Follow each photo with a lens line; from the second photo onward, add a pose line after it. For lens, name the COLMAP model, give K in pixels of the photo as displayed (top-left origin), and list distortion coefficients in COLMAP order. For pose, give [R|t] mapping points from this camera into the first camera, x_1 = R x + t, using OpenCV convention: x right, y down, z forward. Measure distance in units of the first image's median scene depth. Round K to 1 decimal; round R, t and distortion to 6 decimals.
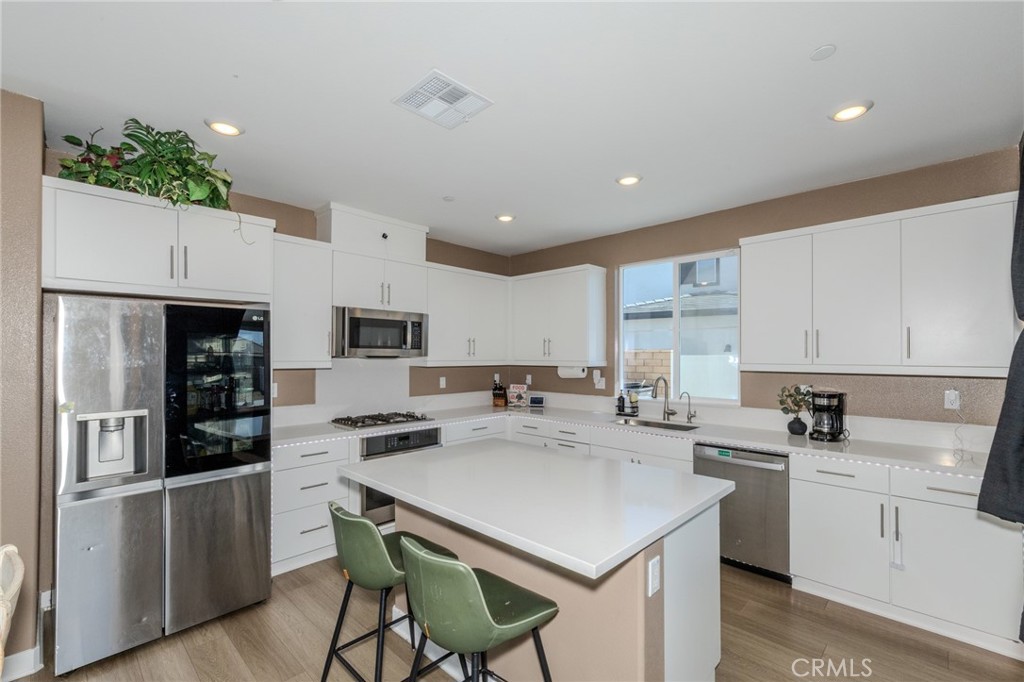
lens RADIAL K [[445.7, 0, 509.9], [0, 445.7, 351.9], [0, 0, 1]] dist [0.010206, 0.000779]
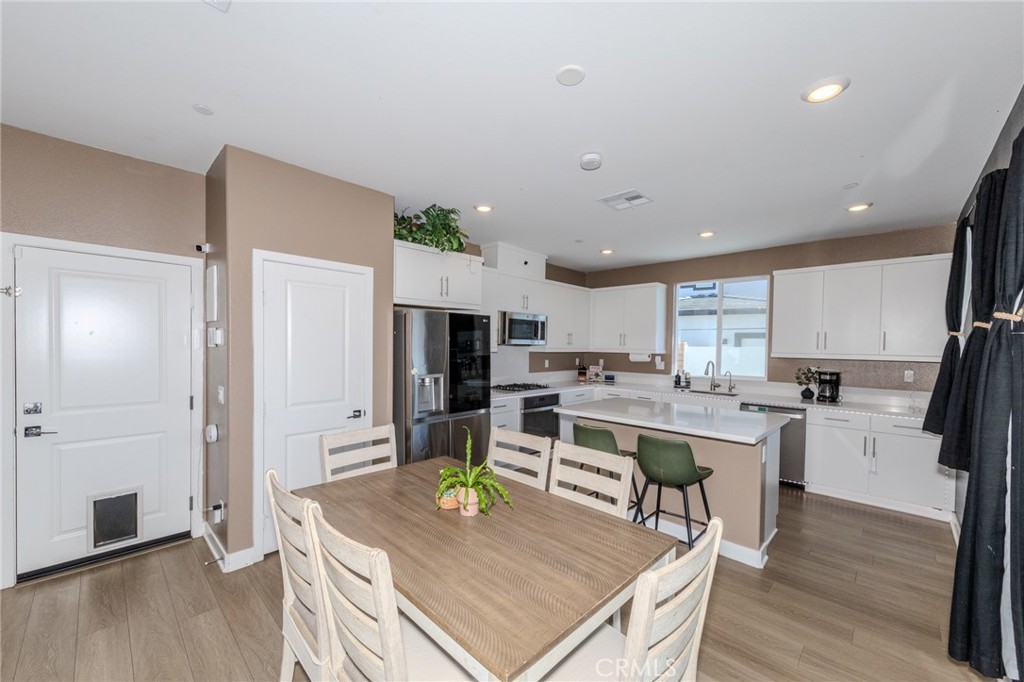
lens RADIAL K [[397.8, 0, 511.6], [0, 397.8, 351.2], [0, 0, 1]] dist [0.014114, -0.000286]
pose [[0.999889, 0.014030, 0.005025, -0.333598], [-0.014153, 0.999574, 0.025511, -0.001104], [-0.004665, -0.025579, 0.999662, -0.323059]]
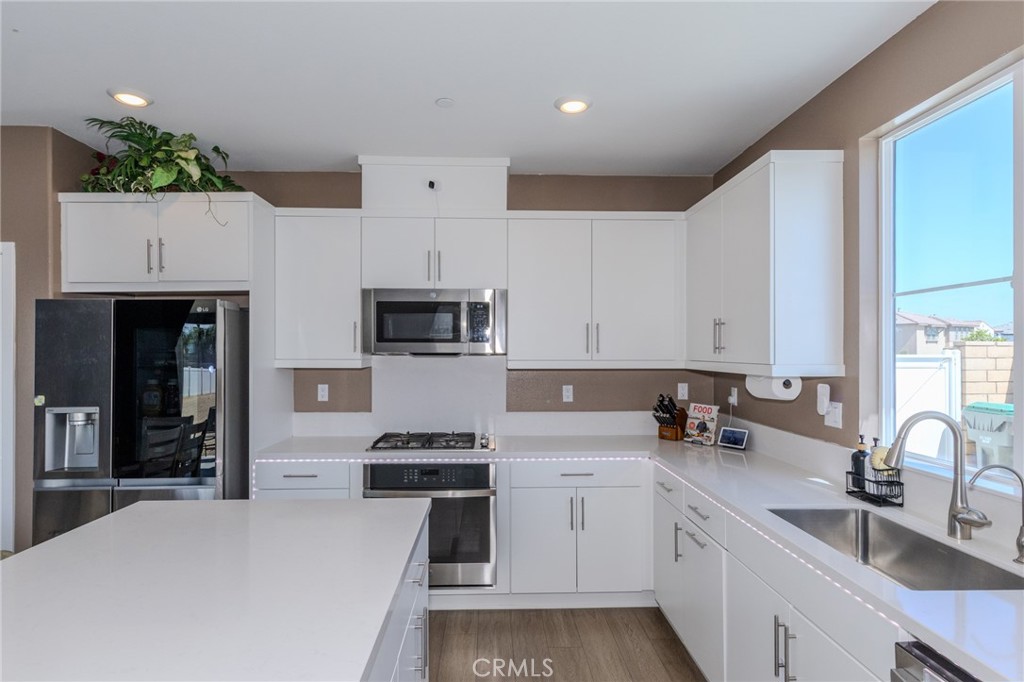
lens RADIAL K [[542.2, 0, 499.9], [0, 542.2, 349.1], [0, 0, 1]] dist [0.018133, -0.000348]
pose [[0.714642, -0.004121, -0.699478, 0.409462], [0.007567, 0.999970, 0.001839, 0.002690], [0.699449, -0.006607, 0.714652, 0.457658]]
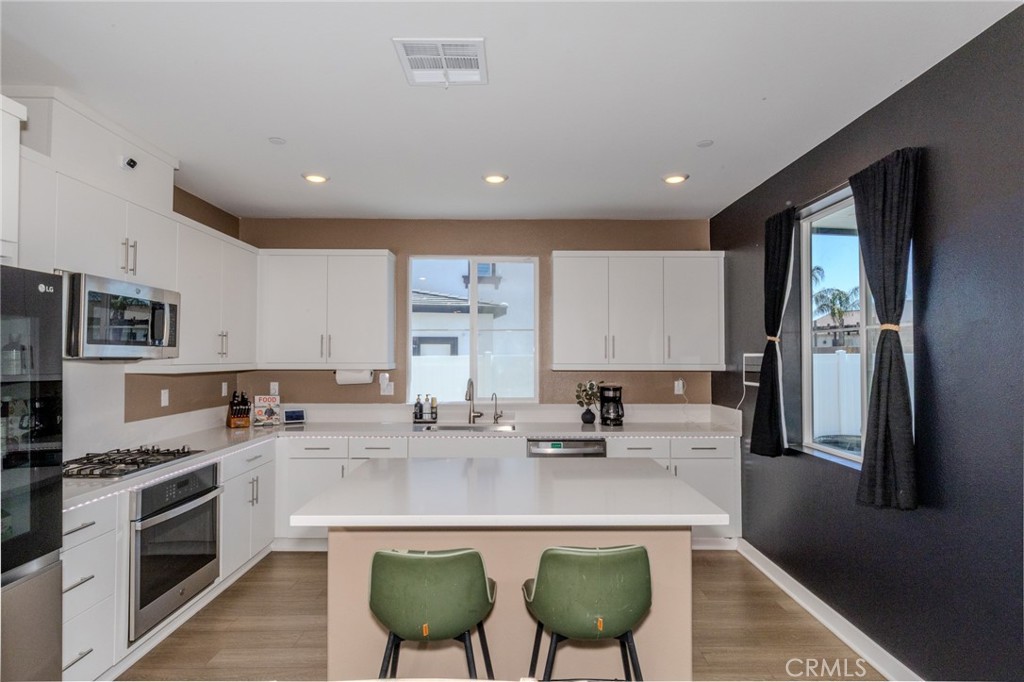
lens RADIAL K [[558.8, 0, 512.0], [0, 558.8, 341.0], [0, 0, 1]] dist [0.019607, -0.000067]
pose [[0.715834, 0.019443, 0.698000, -0.449816], [-0.006596, 0.999756, -0.021084, 0.000013], [-0.698239, 0.010488, 0.715788, 0.073380]]
